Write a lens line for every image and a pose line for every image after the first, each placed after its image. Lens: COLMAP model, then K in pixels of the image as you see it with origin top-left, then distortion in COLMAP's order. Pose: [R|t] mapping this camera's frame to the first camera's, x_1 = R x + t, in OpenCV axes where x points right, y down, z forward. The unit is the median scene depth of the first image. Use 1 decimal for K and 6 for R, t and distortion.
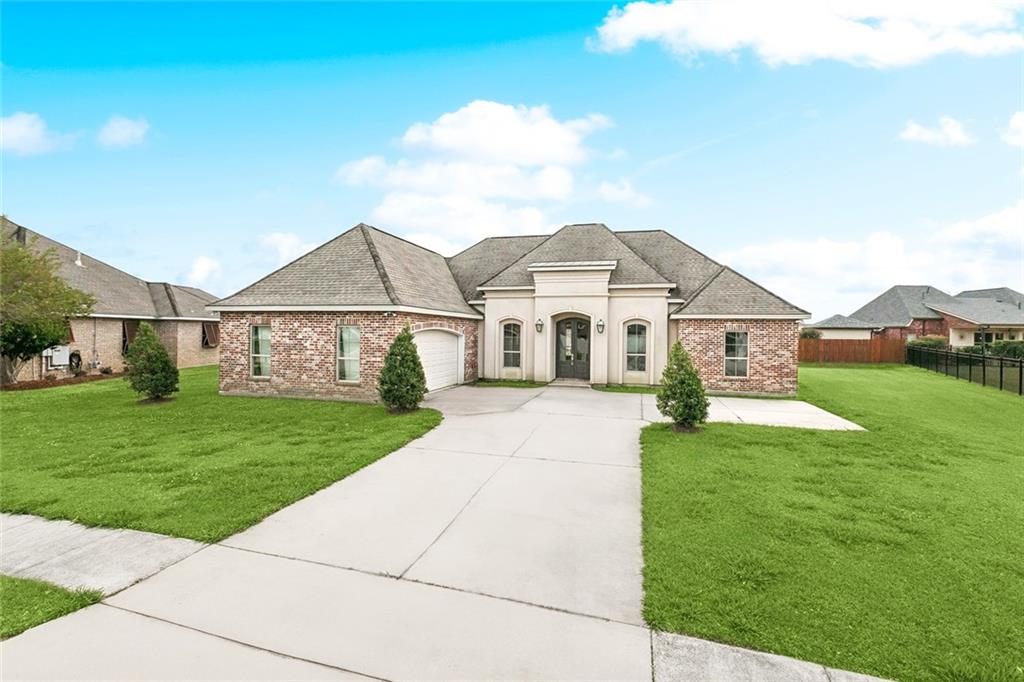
lens RADIAL K [[458.8, 0, 512.0], [0, 458.8, 338.8], [0, 0, 1]] dist [-0.002979, -0.001515]
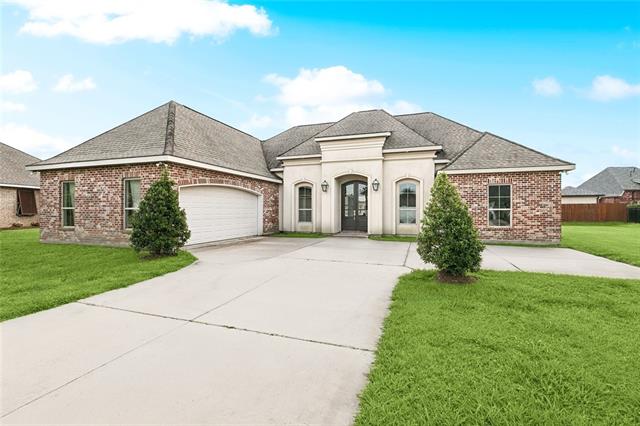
lens RADIAL K [[286.7, 0, 318.0], [0, 286.7, 210.6], [0, 0, 1]] dist [-0.002979, -0.001515]
pose [[0.997366, -0.009603, -0.071892, 0.108688], [0.008883, 0.999907, -0.010330, 0.048584], [0.071984, 0.009664, 0.997359, 0.291143]]
